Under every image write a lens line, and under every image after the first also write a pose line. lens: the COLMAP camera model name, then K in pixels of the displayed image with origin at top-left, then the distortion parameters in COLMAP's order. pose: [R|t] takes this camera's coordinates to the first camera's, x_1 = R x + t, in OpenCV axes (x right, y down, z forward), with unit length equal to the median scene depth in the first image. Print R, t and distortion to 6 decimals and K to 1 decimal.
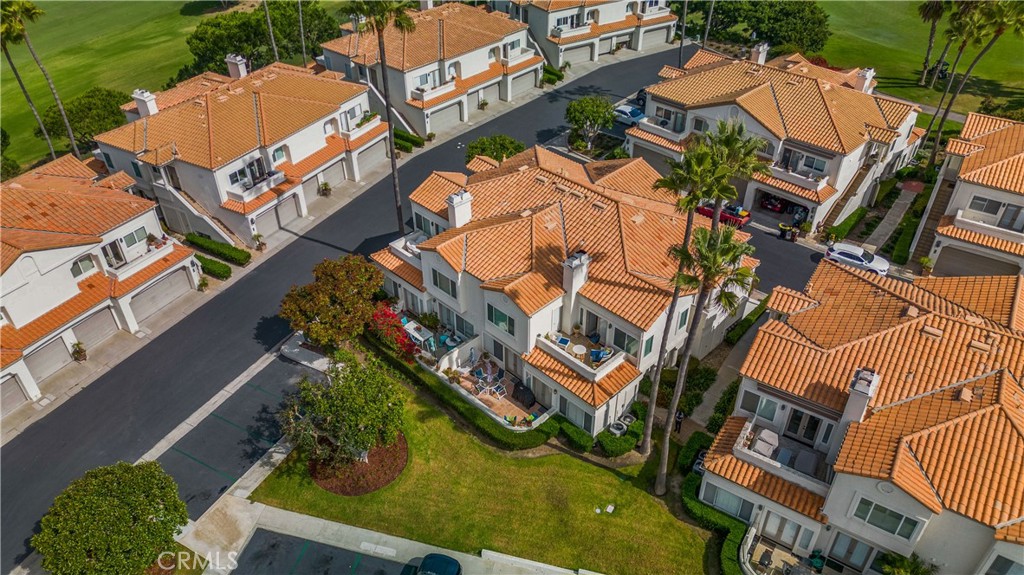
lens RADIAL K [[709.4, 0, 512.0], [0, 709.4, 287.5], [0, 0, 1]] dist [0.083171, -0.086170]
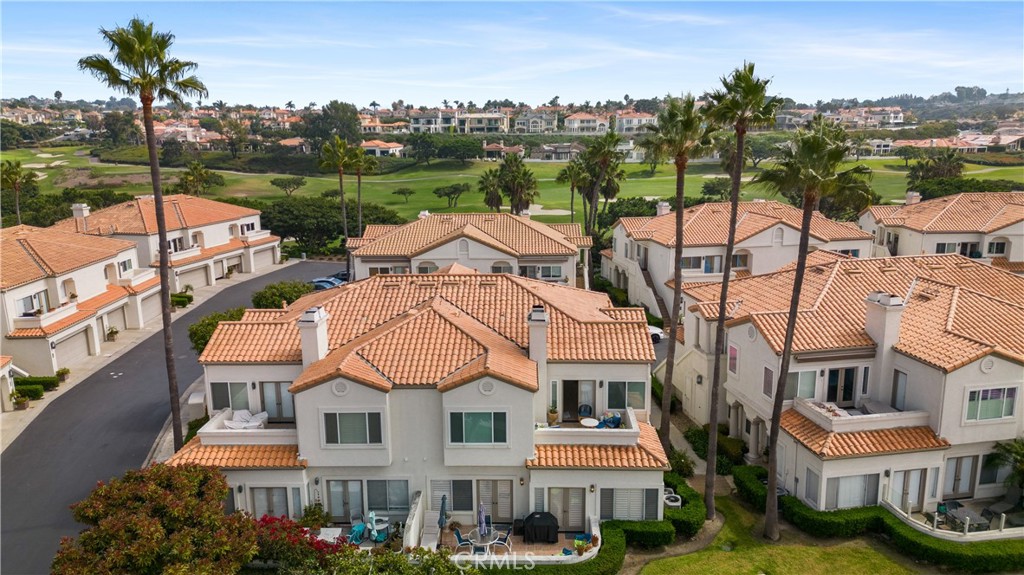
lens RADIAL K [[709.4, 0, 512.0], [0, 709.4, 287.5], [0, 0, 1]] dist [0.083171, -0.086170]
pose [[0.724151, -0.154982, 0.672002, -0.363625], [0.419339, 0.872542, -0.250649, 0.094461], [-0.547504, 0.463304, 0.696842, 0.362940]]
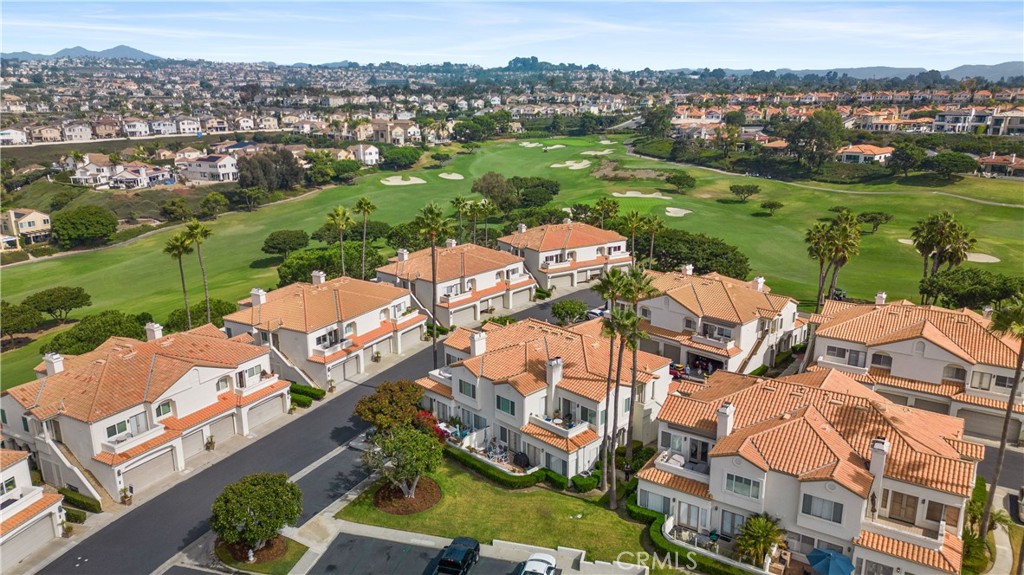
lens RADIAL K [[709.4, 0, 512.0], [0, 709.4, 287.5], [0, 0, 1]] dist [0.083171, -0.086170]
pose [[1.000000, -0.000174, -0.000169, -0.001729], [0.000100, 0.930176, -0.367115, 0.303683], [0.000222, 0.367115, 0.930176, -0.407086]]
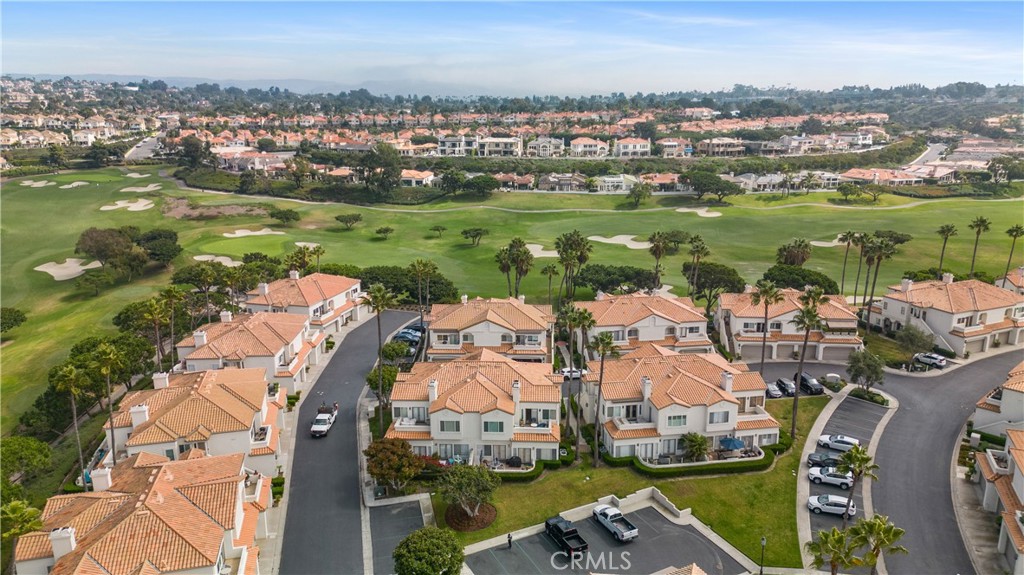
lens RADIAL K [[709.4, 0, 512.0], [0, 709.4, 287.5], [0, 0, 1]] dist [0.083171, -0.086170]
pose [[0.741035, -0.171664, 0.649153, -0.996225], [0.404301, 0.885946, -0.227245, 0.143144], [-0.536105, 0.430849, 0.725921, -0.525538]]
